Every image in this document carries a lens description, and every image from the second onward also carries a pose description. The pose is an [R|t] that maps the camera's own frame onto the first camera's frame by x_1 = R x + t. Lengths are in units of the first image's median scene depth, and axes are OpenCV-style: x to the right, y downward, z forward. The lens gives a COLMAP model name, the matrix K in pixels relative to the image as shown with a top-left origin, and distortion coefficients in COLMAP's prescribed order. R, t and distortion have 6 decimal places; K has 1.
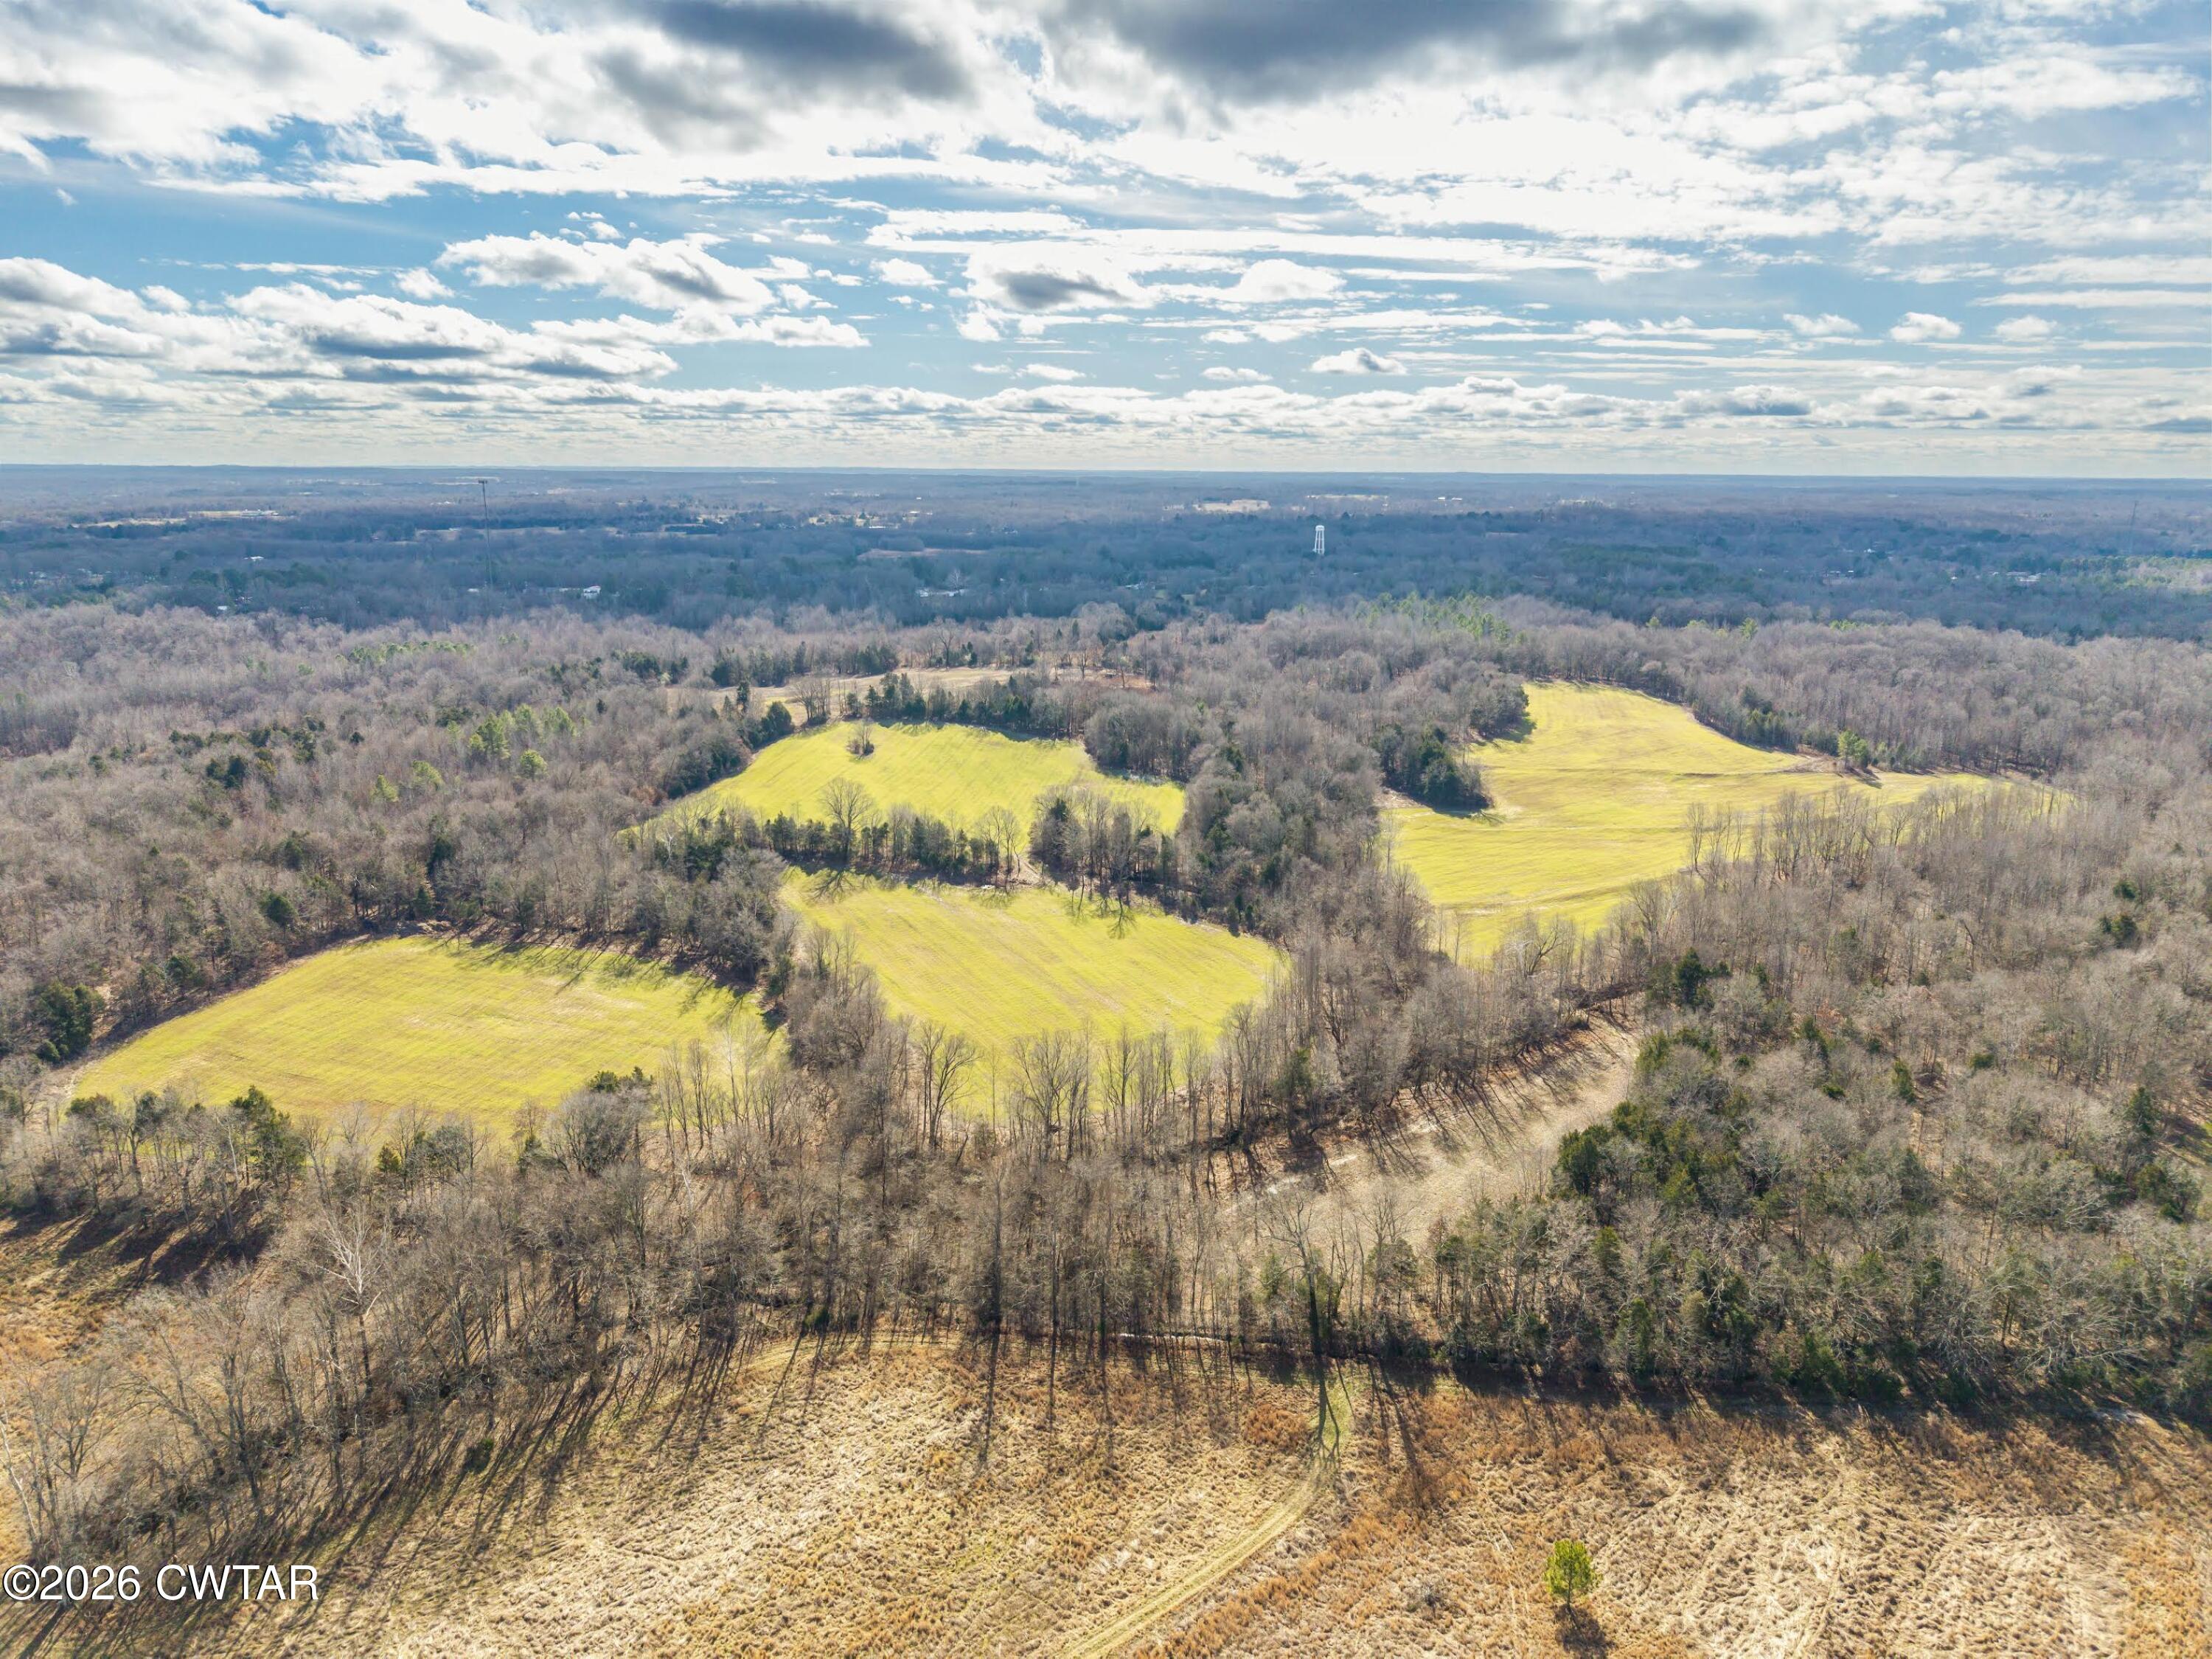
lens RADIAL K [[1550.0, 0, 1118.1], [0, 1550.0, 827.6], [0, 0, 1]] dist [0.112266, -0.153667]
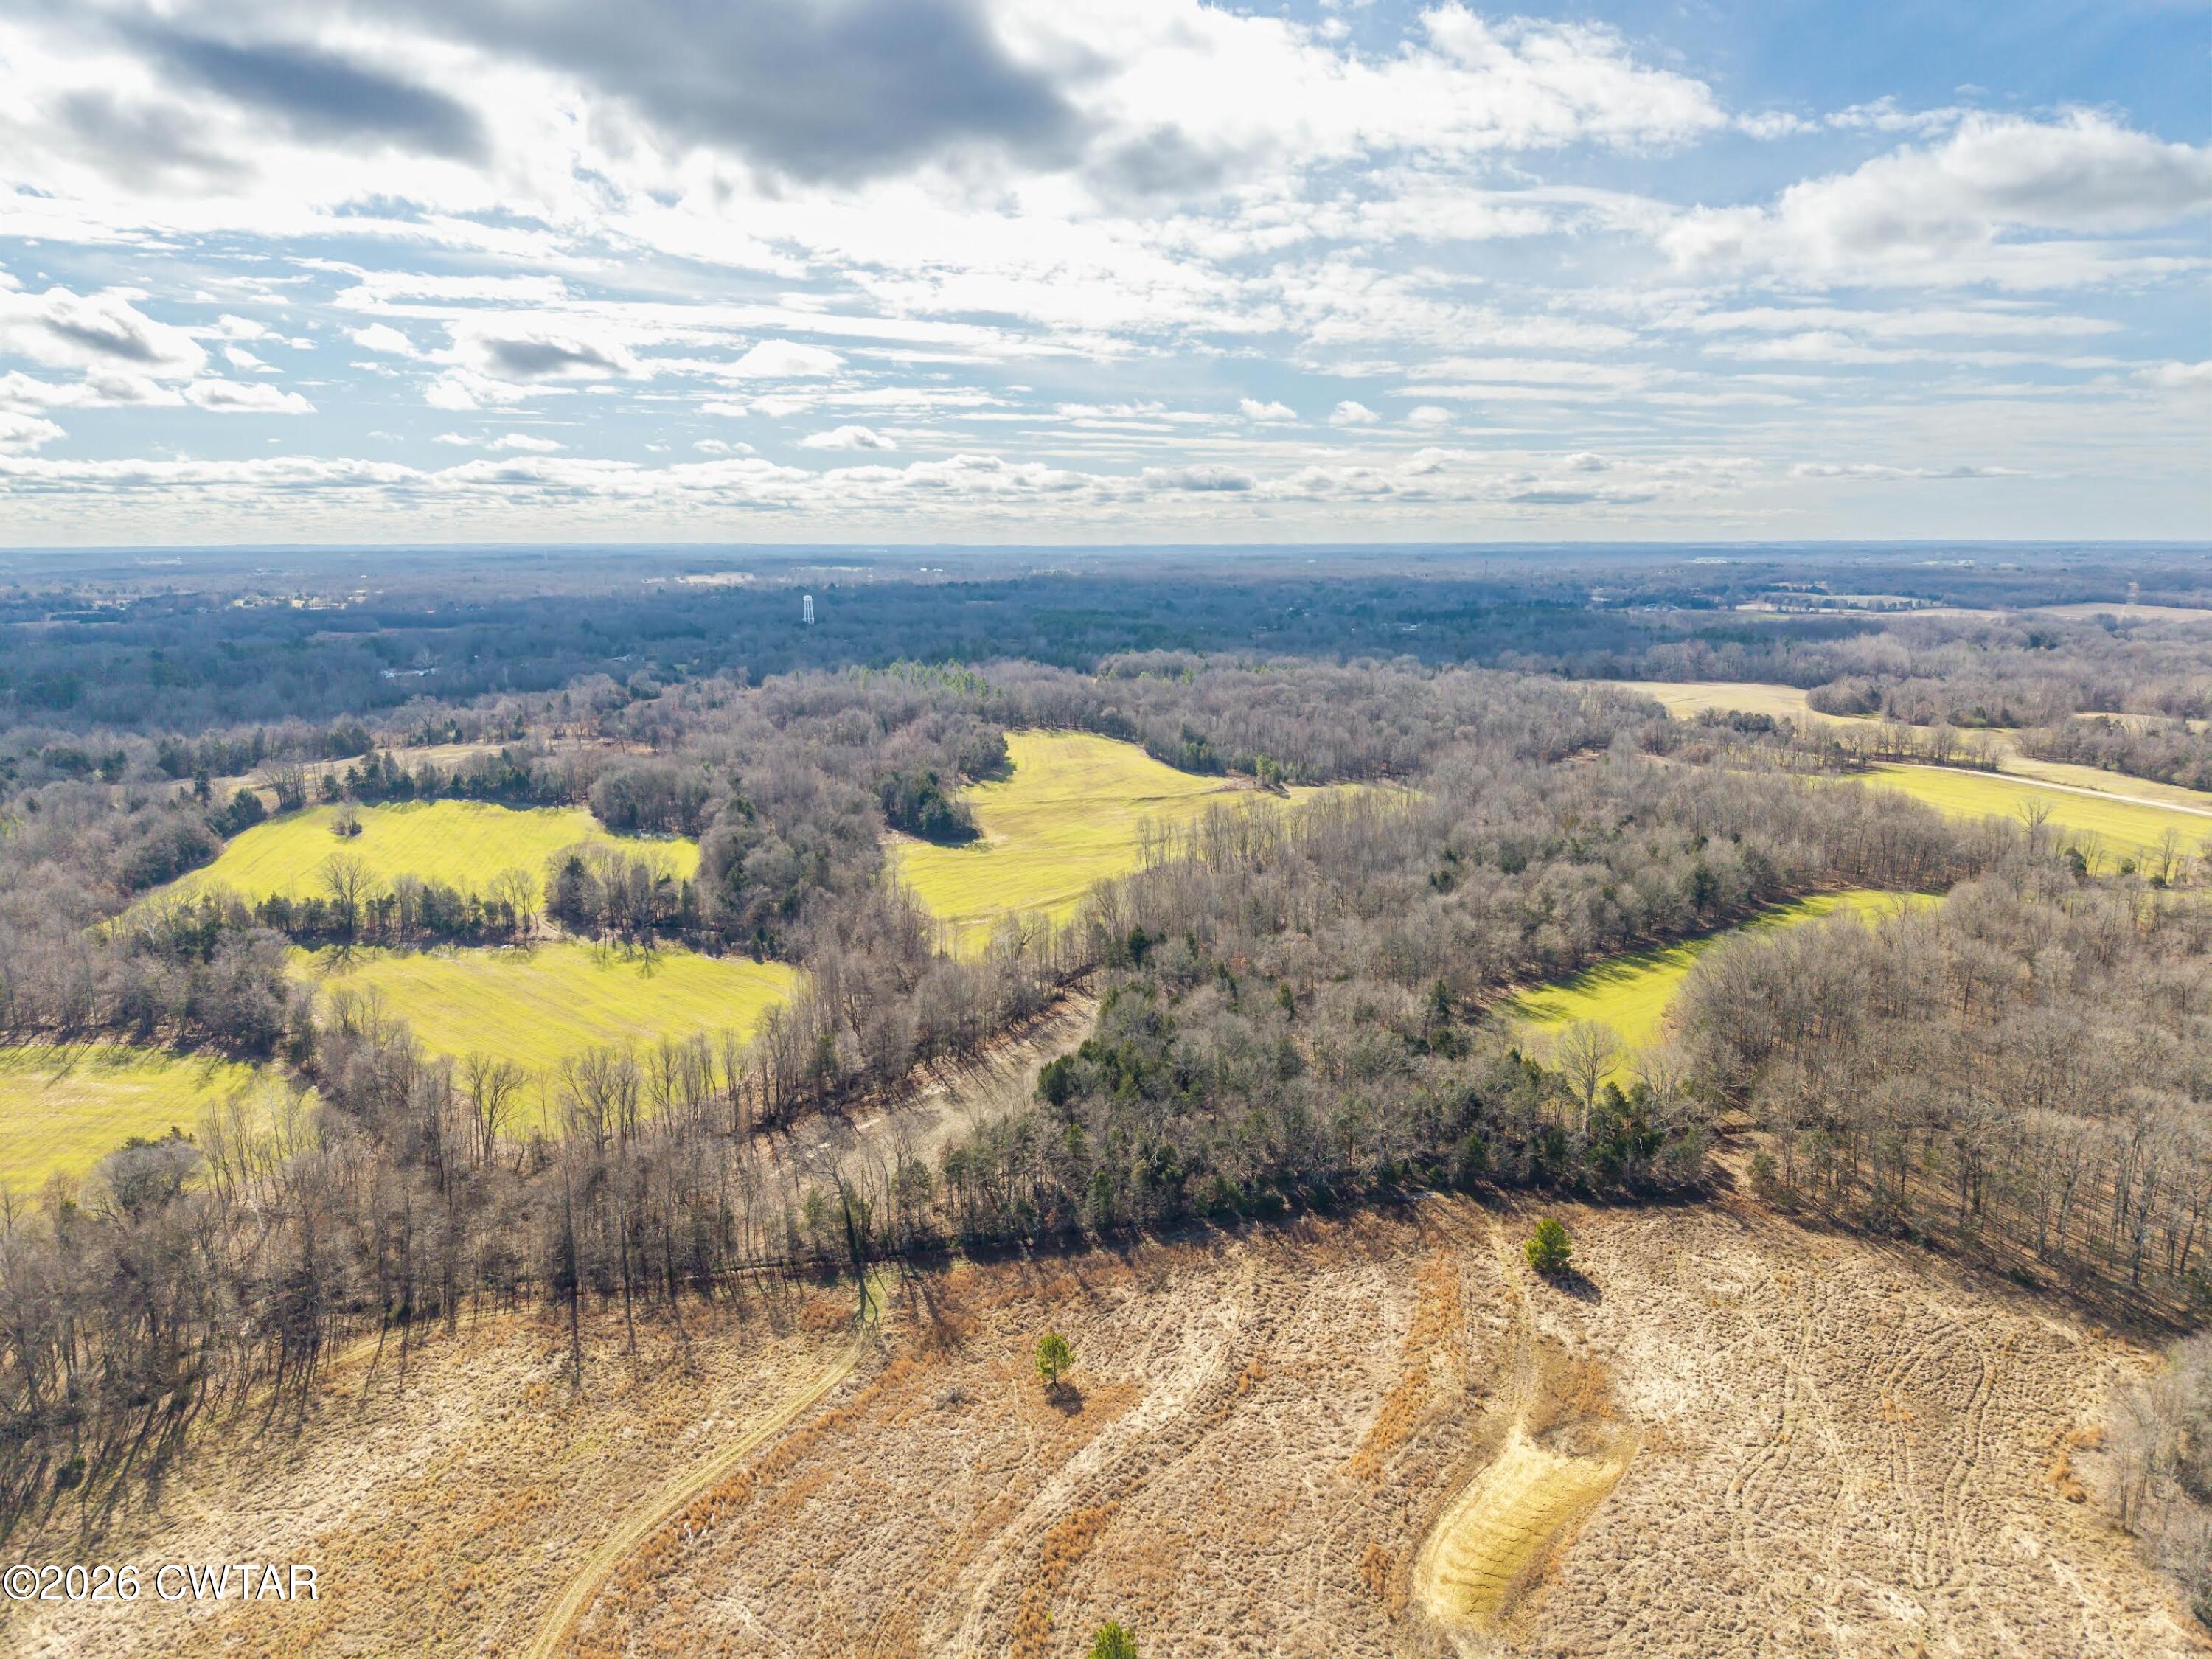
lens RADIAL K [[1714.7, 0, 1107.2], [0, 1714.7, 903.6], [0, 0, 1]] dist [0.000950, -0.003885]
pose [[0.955829, -0.069963, 0.285474, -0.038883], [0.075348, 0.997126, -0.007909, 0.070837], [-0.284100, 0.029069, 0.958354, -0.277611]]
